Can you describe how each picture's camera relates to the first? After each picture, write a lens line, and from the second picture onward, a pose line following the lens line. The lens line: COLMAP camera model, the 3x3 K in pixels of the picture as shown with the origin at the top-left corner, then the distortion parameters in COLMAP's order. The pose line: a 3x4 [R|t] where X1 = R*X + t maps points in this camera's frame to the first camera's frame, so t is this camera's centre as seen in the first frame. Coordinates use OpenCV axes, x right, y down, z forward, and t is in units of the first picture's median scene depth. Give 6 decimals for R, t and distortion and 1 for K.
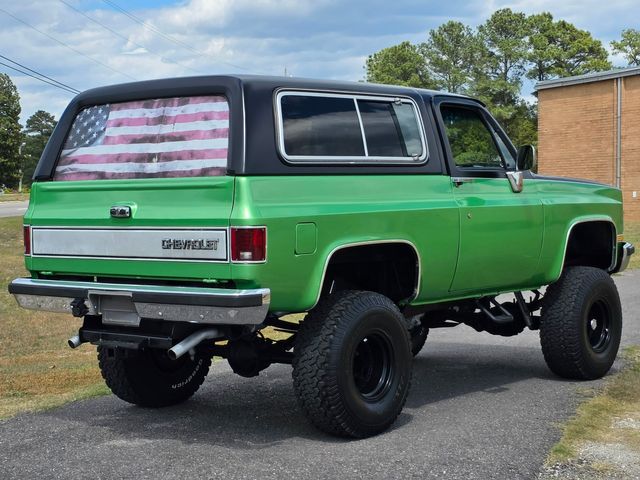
lens RADIAL K [[1179.7, 0, 320.0], [0, 1179.7, 240.0], [0, 0, 1]] dist [0.152301, -0.169691]
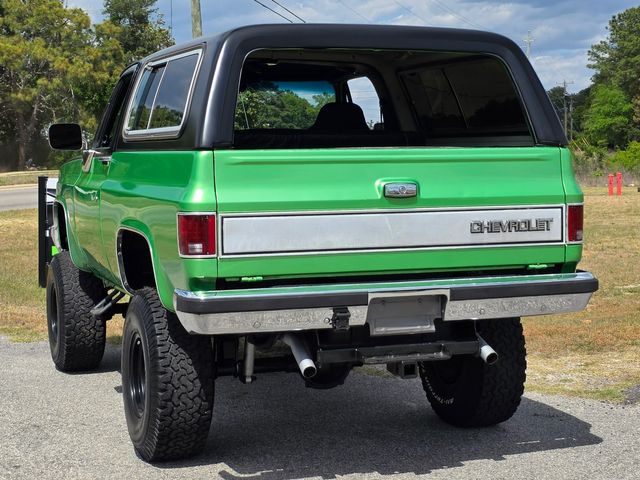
lens RADIAL K [[1179.7, 0, 320.0], [0, 1179.7, 240.0], [0, 0, 1]] dist [0.152301, -0.169691]
pose [[0.499599, -0.045861, 0.865042, -0.904398], [0.035089, 0.998849, 0.032690, -0.018847], [-0.865546, 0.014021, 0.500634, 0.674995]]
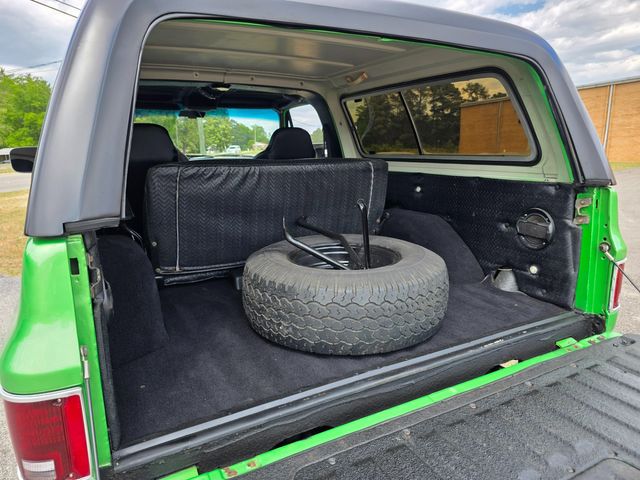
lens RADIAL K [[426.4, 0, 320.0], [0, 426.4, 240.0], [0, 0, 1]] dist [0.026567, -0.000572]
pose [[0.364576, -0.182954, 0.913024, -0.349530], [0.048863, 0.982916, 0.177448, -0.072549], [-0.929891, -0.020080, 0.367287, 1.014059]]
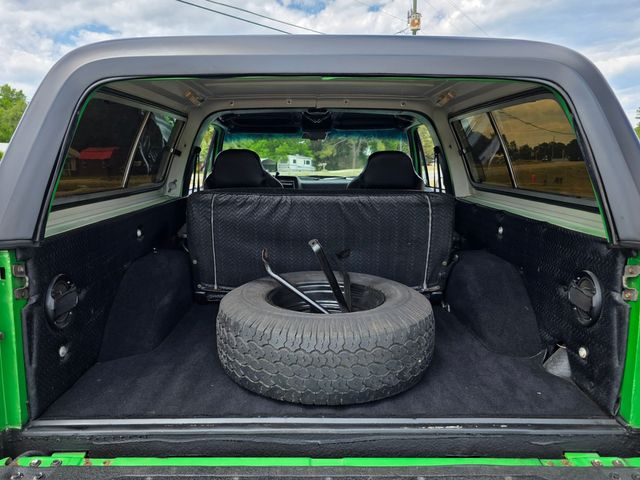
lens RADIAL K [[483.9, 0, 319.7], [0, 483.9, 246.4], [0, 0, 1]] dist [0.026409, -0.003618]
pose [[0.755345, -0.093692, 0.648595, -0.293495], [0.013464, 0.991737, 0.127579, -0.079794], [-0.655189, -0.087633, 0.750365, 0.901179]]
